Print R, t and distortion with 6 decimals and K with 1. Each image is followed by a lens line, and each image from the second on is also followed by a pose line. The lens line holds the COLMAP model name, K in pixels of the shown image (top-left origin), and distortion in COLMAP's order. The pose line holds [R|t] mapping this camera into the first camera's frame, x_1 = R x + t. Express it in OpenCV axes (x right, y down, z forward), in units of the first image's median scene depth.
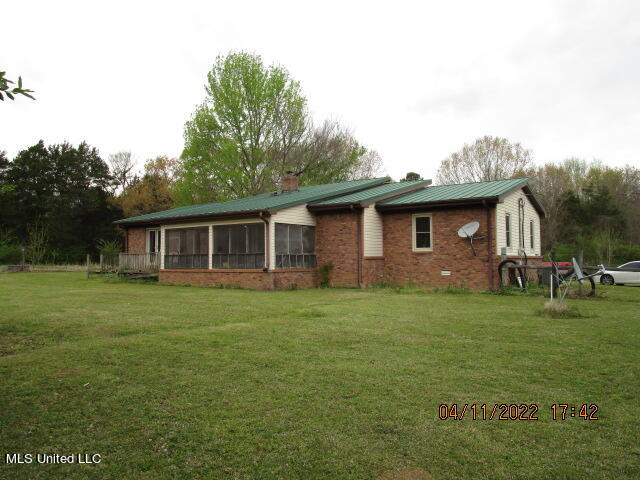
lens RADIAL K [[475.4, 0, 320.0], [0, 475.4, 243.1], [0, 0, 1]] dist [-0.010946, 0.003468]
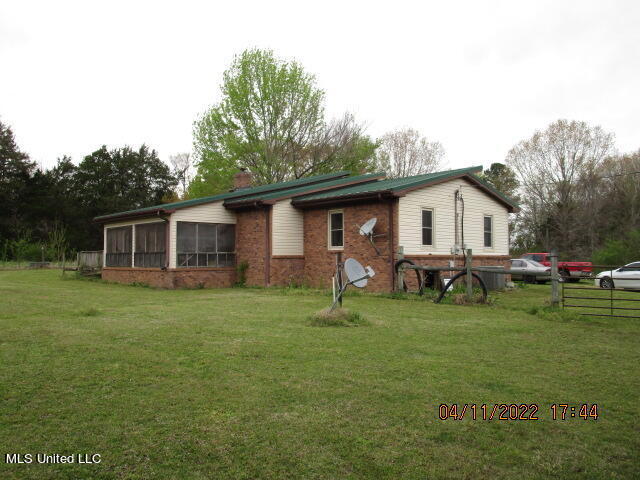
lens RADIAL K [[494.8, 0, 320.0], [0, 494.8, 238.8], [0, 0, 1]] dist [-0.017624, -0.000048]
pose [[0.980315, -0.003793, -0.197405, 0.364357], [0.002932, 0.999985, -0.004654, -0.000370], [0.197420, 0.003984, 0.980311, 0.039313]]
